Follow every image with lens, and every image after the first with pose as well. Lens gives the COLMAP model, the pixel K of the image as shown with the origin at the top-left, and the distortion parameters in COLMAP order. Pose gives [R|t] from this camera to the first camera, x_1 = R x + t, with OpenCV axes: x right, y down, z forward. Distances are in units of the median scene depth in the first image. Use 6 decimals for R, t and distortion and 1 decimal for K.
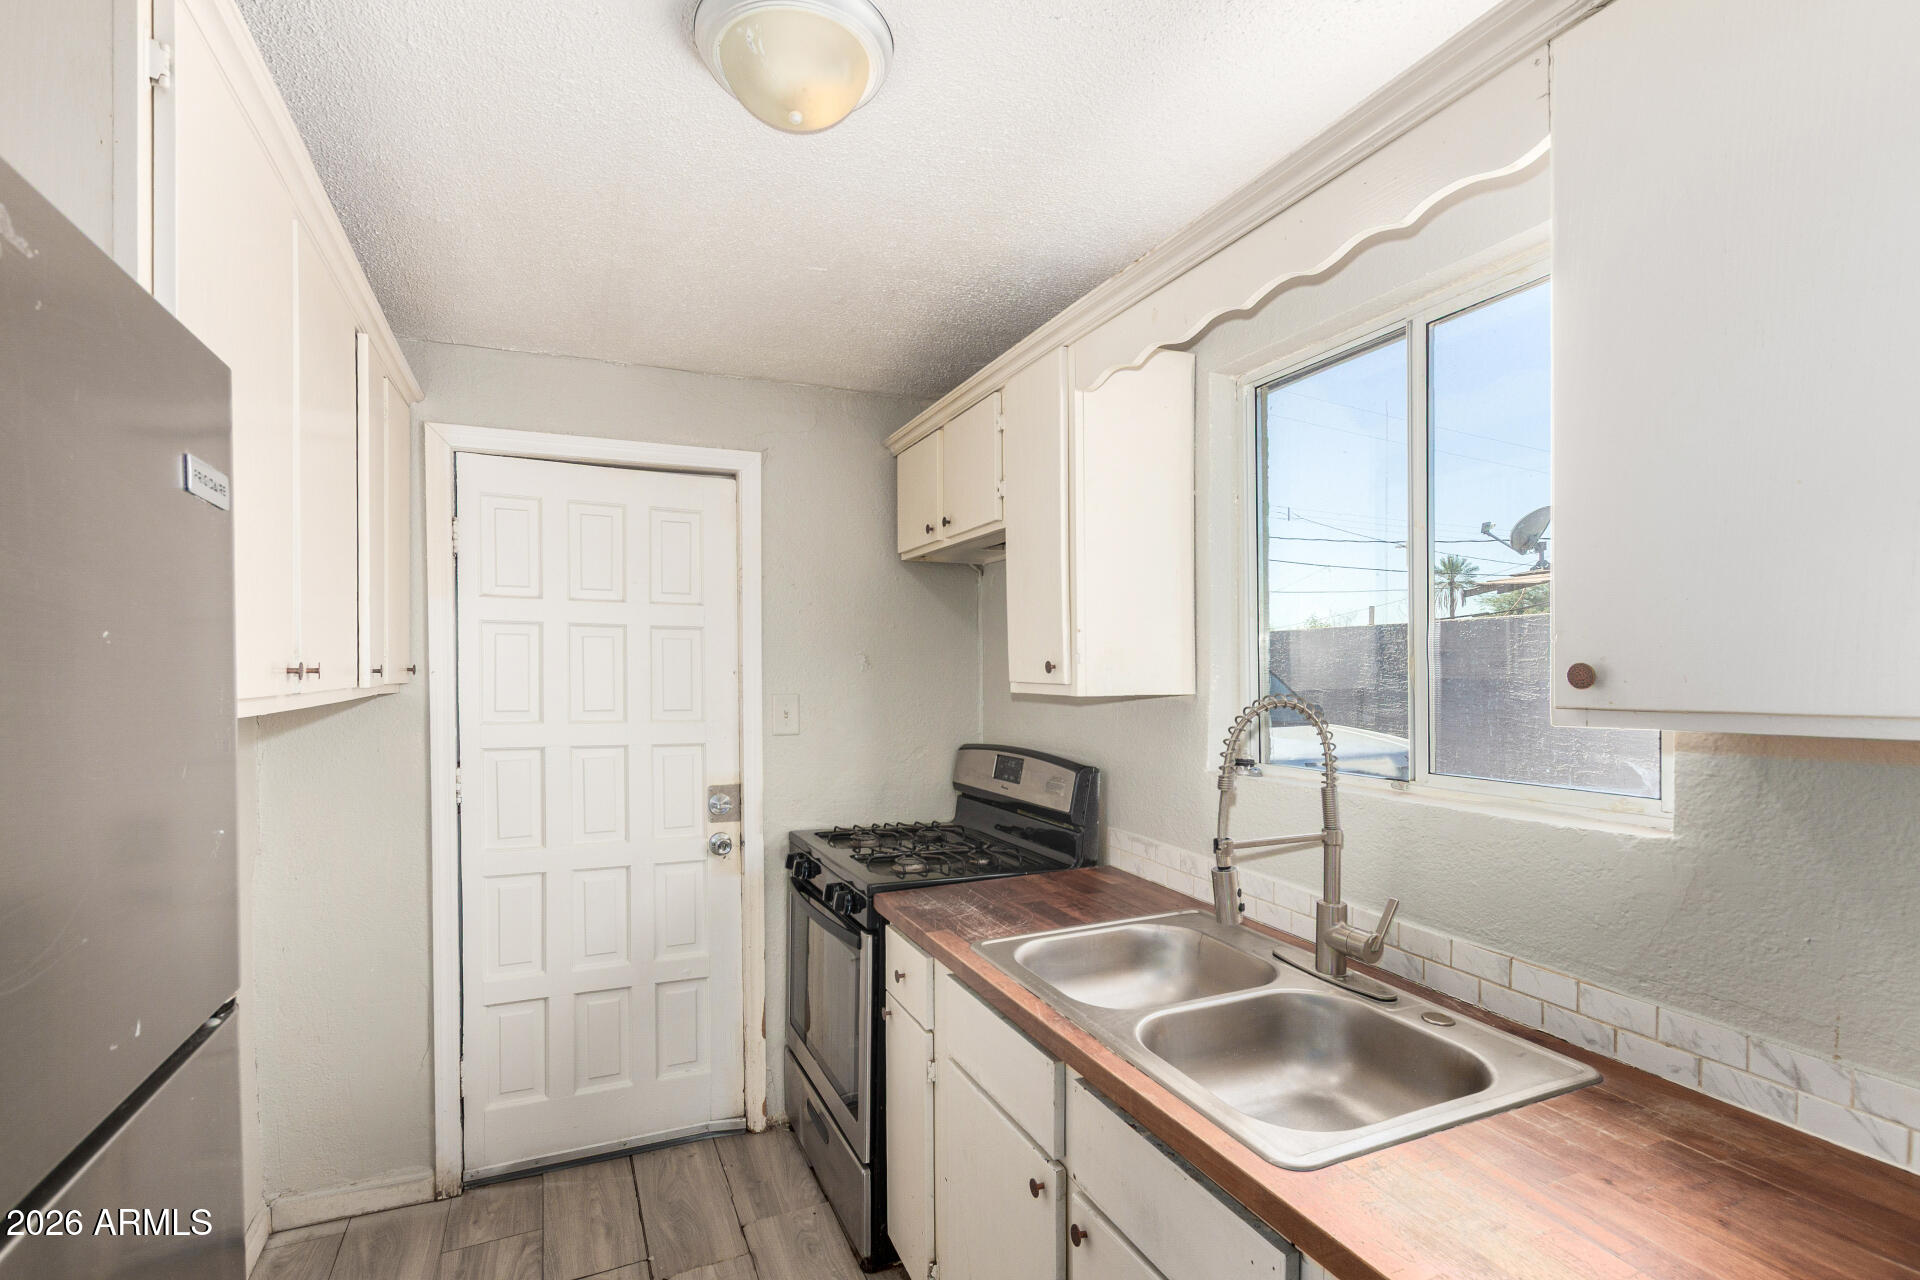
lens RADIAL K [[827.7, 0, 894.9], [0, 827.7, 682.0], [0, 0, 1]] dist [0.002557, -0.000233]
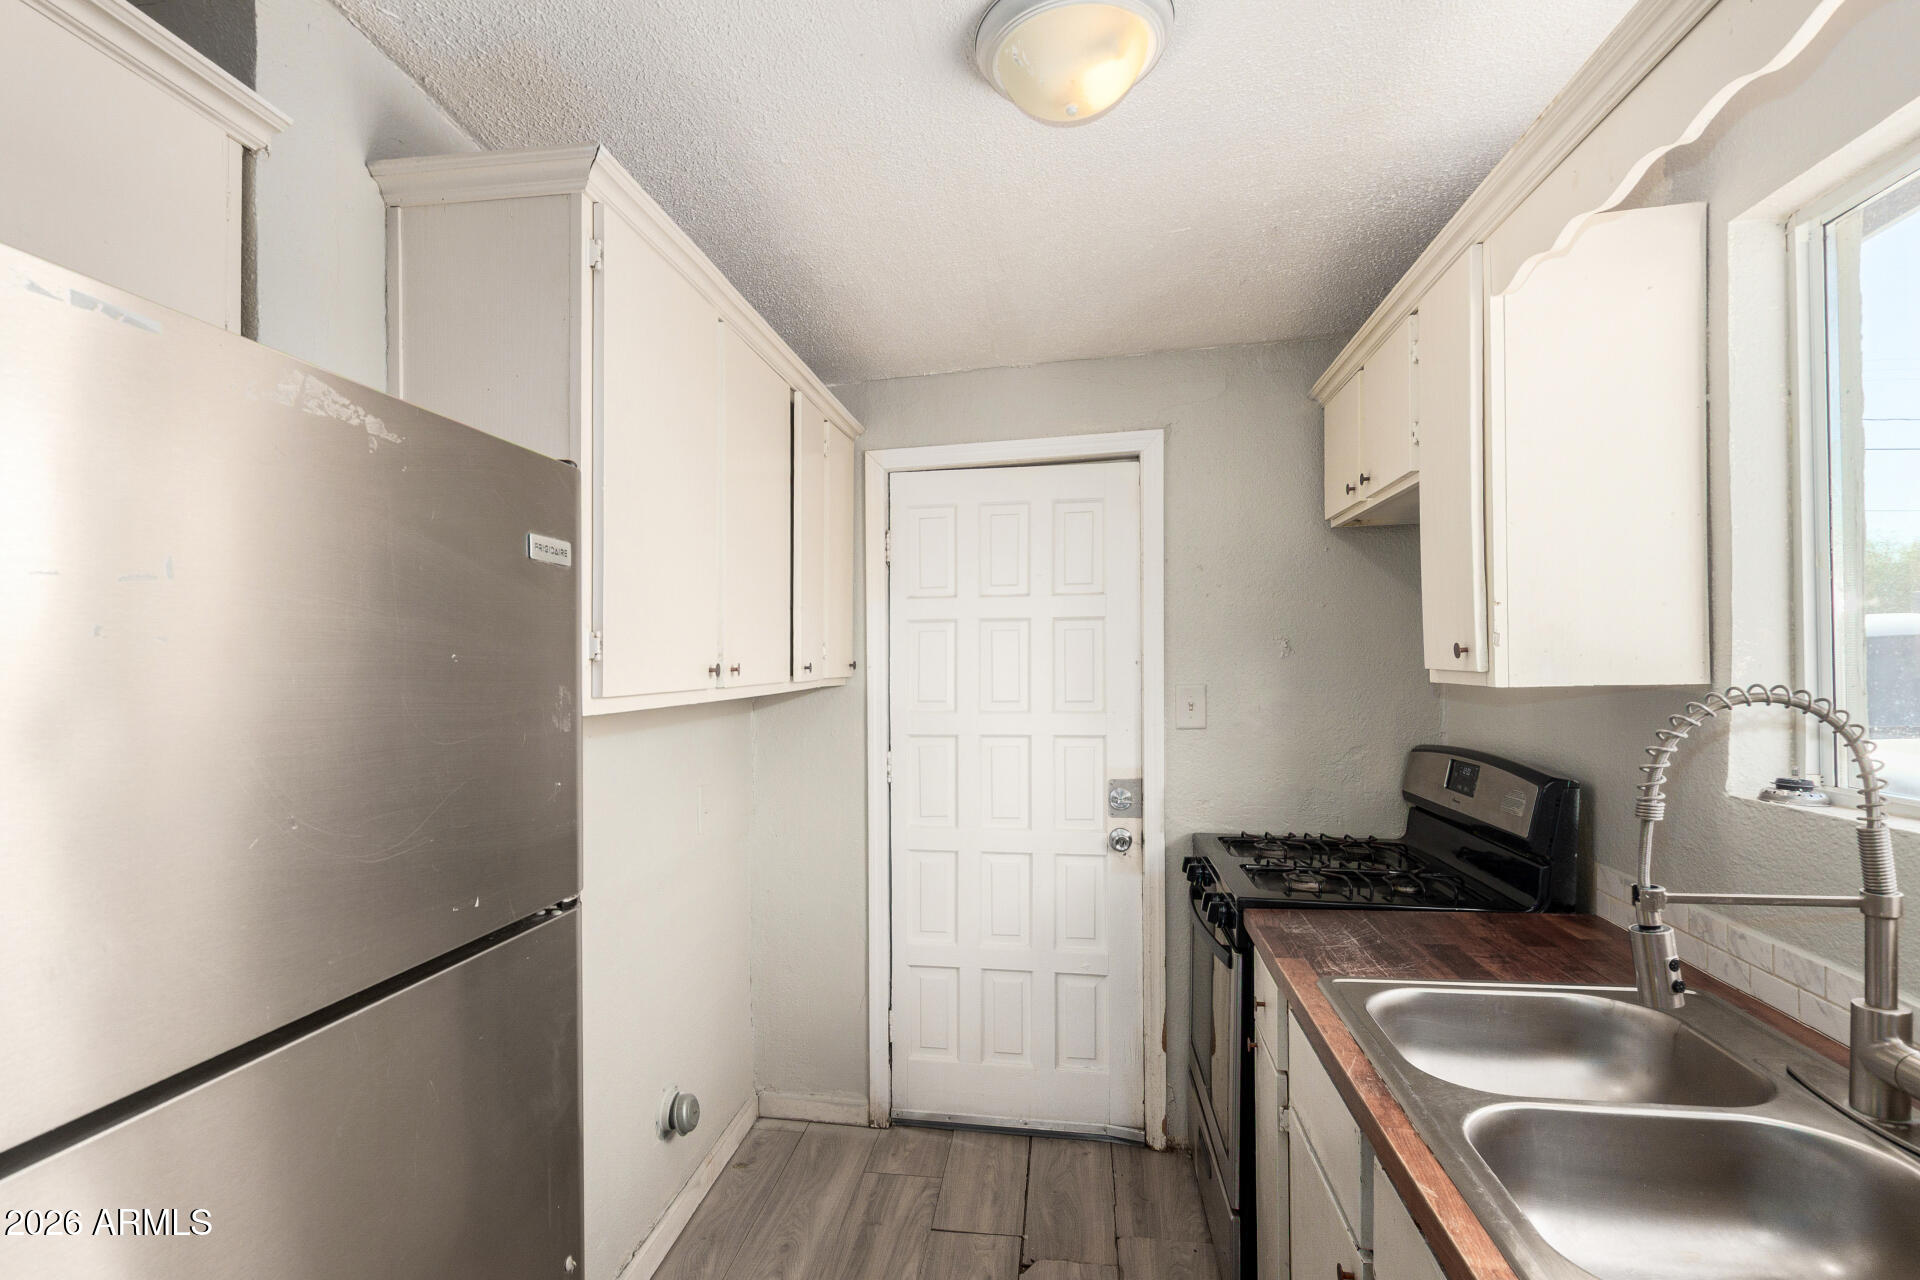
lens RADIAL K [[901.2, 0, 958.7], [0, 901.2, 655.7], [0, 0, 1]] dist [0.000851, -0.001068]
pose [[0.840176, -0.020935, -0.541909, 0.229769], [0.013197, 0.999748, -0.018162, -0.003311], [0.542153, 0.008108, 0.840241, 0.011788]]
